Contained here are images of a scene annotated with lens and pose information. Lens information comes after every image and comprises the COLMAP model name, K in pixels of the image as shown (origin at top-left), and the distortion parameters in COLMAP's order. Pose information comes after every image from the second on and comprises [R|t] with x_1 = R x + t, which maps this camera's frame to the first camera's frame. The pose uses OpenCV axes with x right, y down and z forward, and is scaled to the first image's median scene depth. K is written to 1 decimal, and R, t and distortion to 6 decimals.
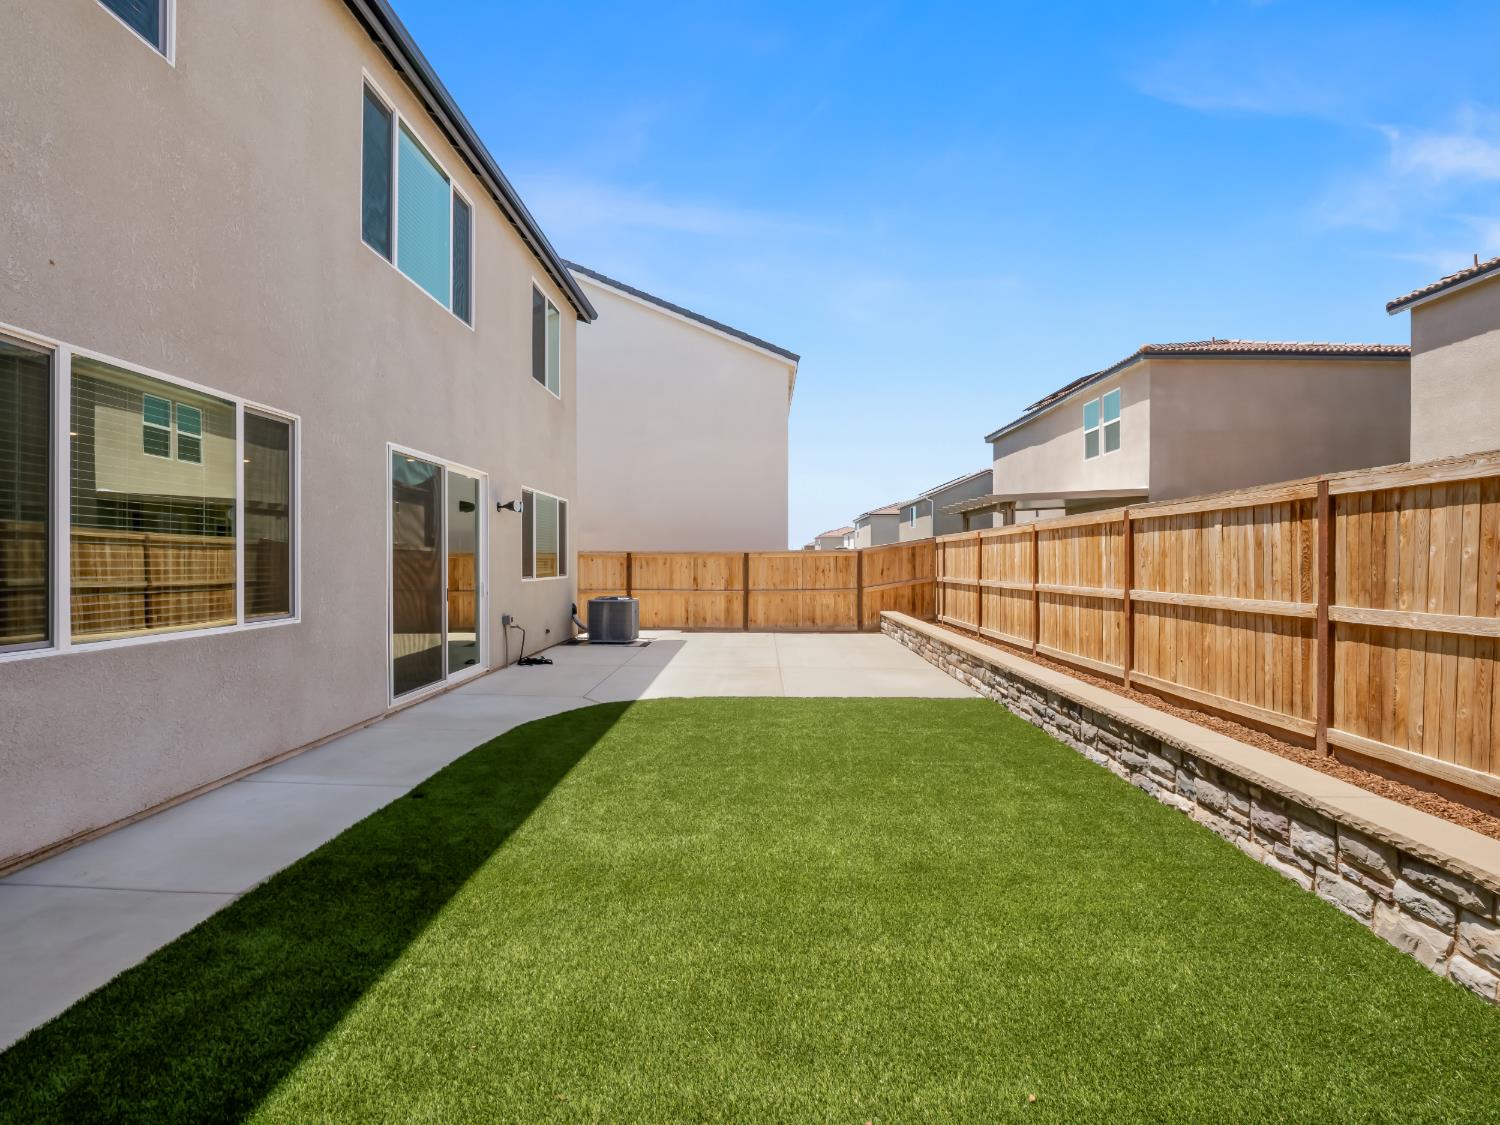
lens RADIAL K [[727.2, 0, 742.4], [0, 727.2, 566.9], [0, 0, 1]] dist [-0.022446, 0.000786]
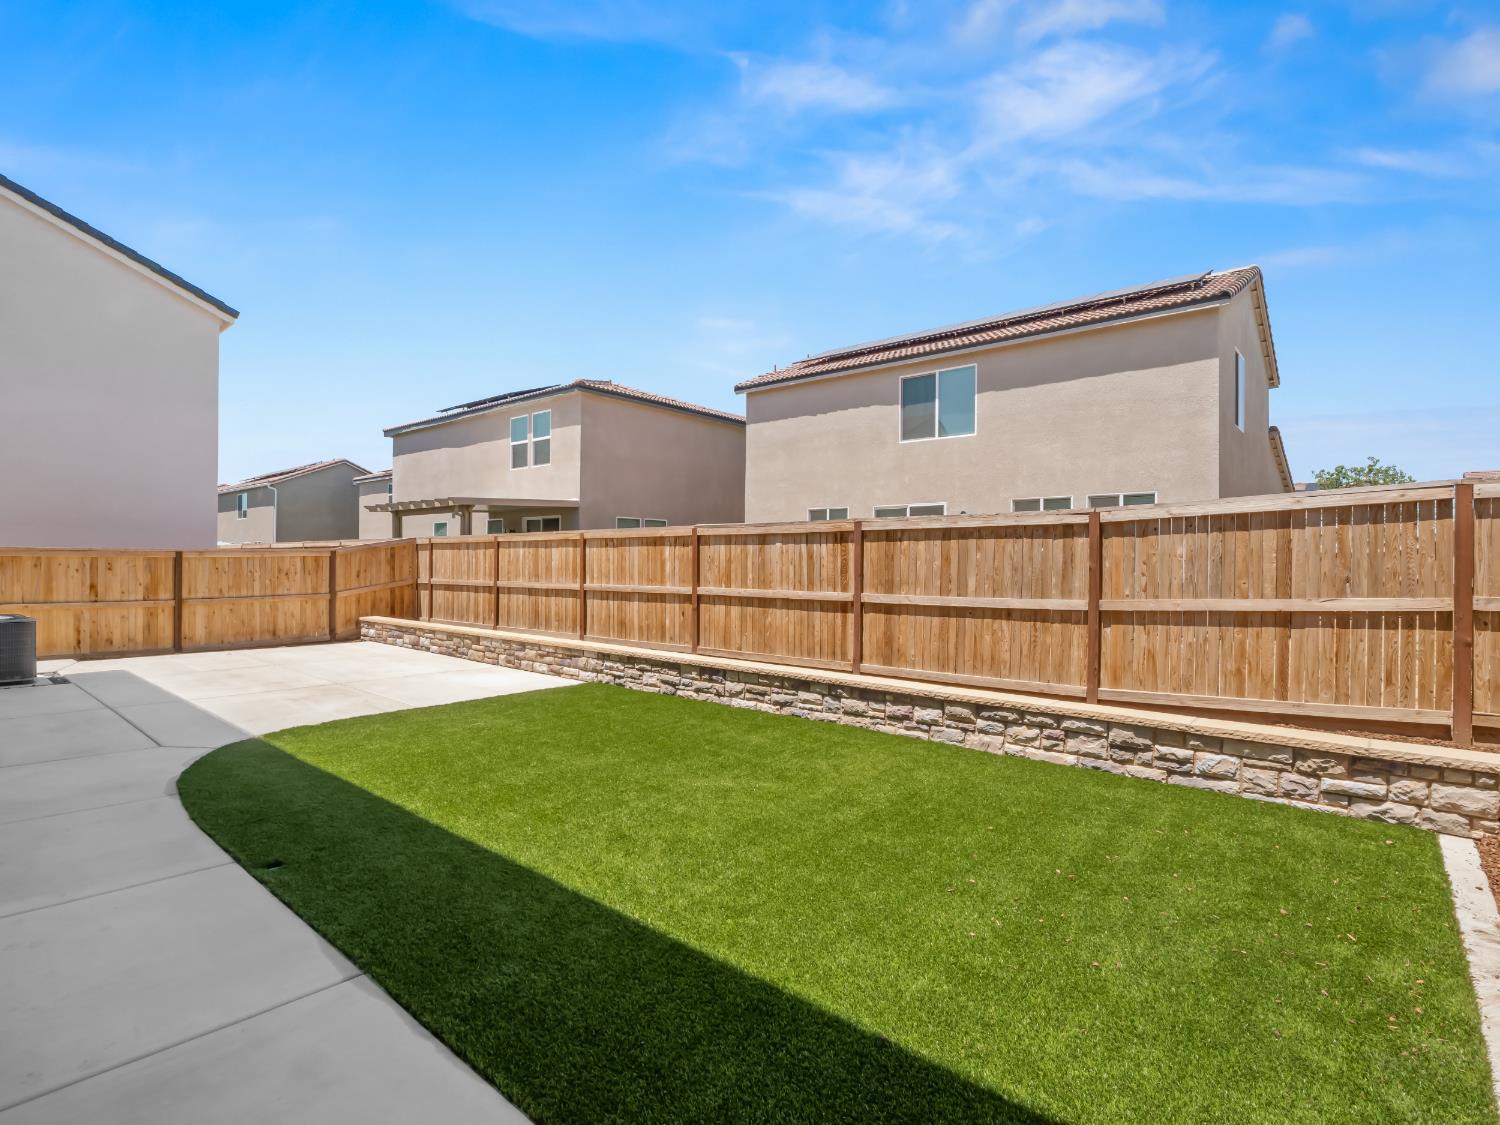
lens RADIAL K [[746.2, 0, 745.2], [0, 746.2, 564.5], [0, 0, 1]] dist [0.000671, -0.012281]
pose [[0.631032, -0.000421, 0.775757, -0.504430], [0.000863, 1.000000, -0.000160, -0.010808], [-0.775756, 0.000771, 0.631032, 0.048396]]
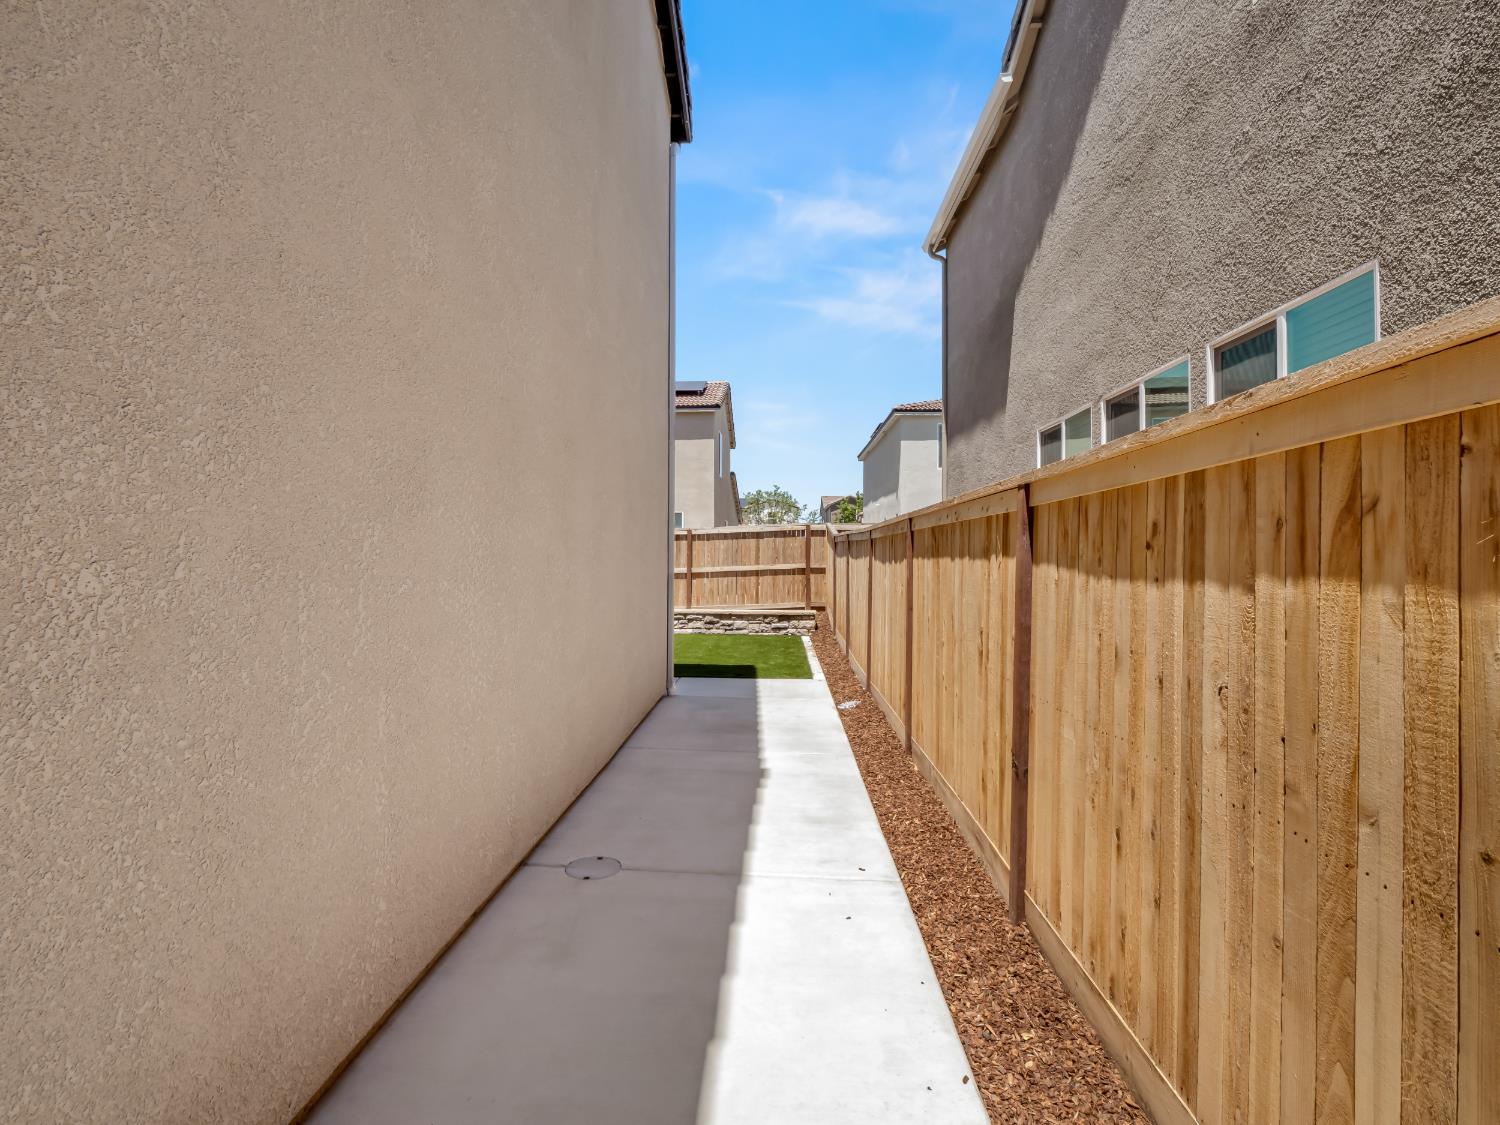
lens RADIAL K [[725.6, 0, 750.0], [0, 725.6, 562.5], [0, 0, 1]] dist [-0.003432, -0.011842]
pose [[0.013671, -0.008990, 0.999866, -1.618033], [0.003140, 0.999955, 0.008948, 0.000582], [-0.999902, 0.003017, 0.013699, 0.098716]]
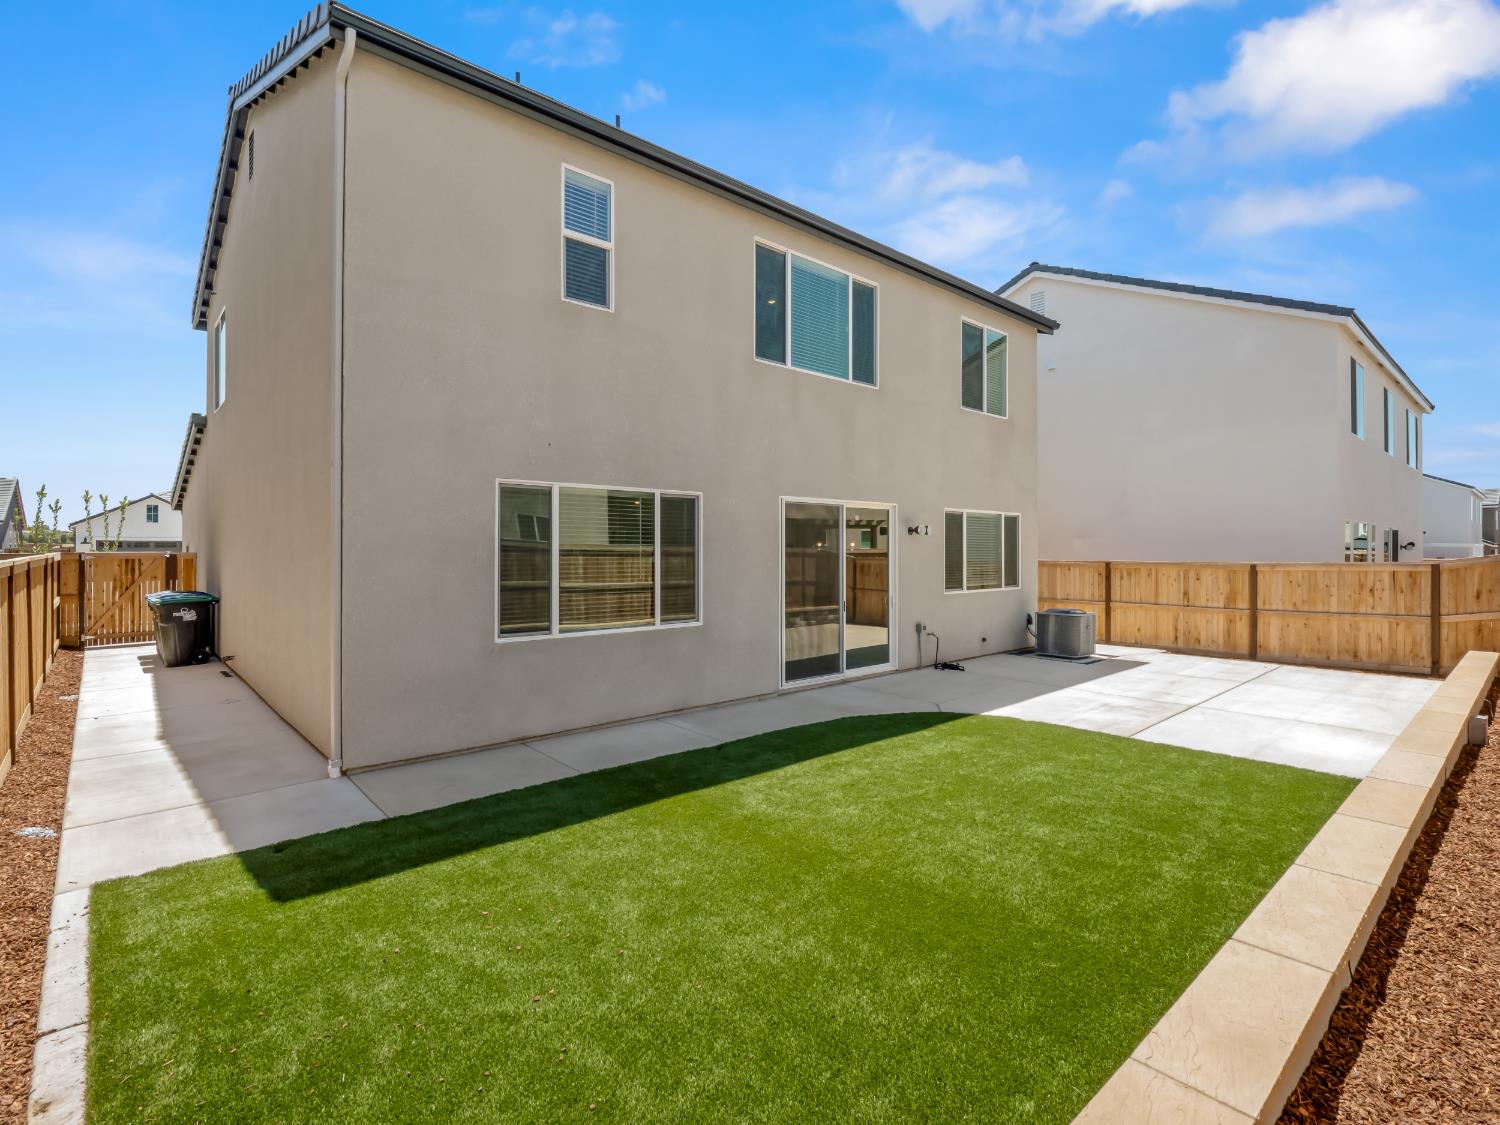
lens RADIAL K [[725.6, 0, 726.7], [0, 725.6, 550.3], [0, 0, 1]] dist [-0.002973, -0.014813]
pose [[0.674974, 0.000240, -0.737841, 0.455633], [-0.006590, 0.999962, -0.005703, -0.059943], [0.737812, 0.008712, 0.674950, -0.011092]]
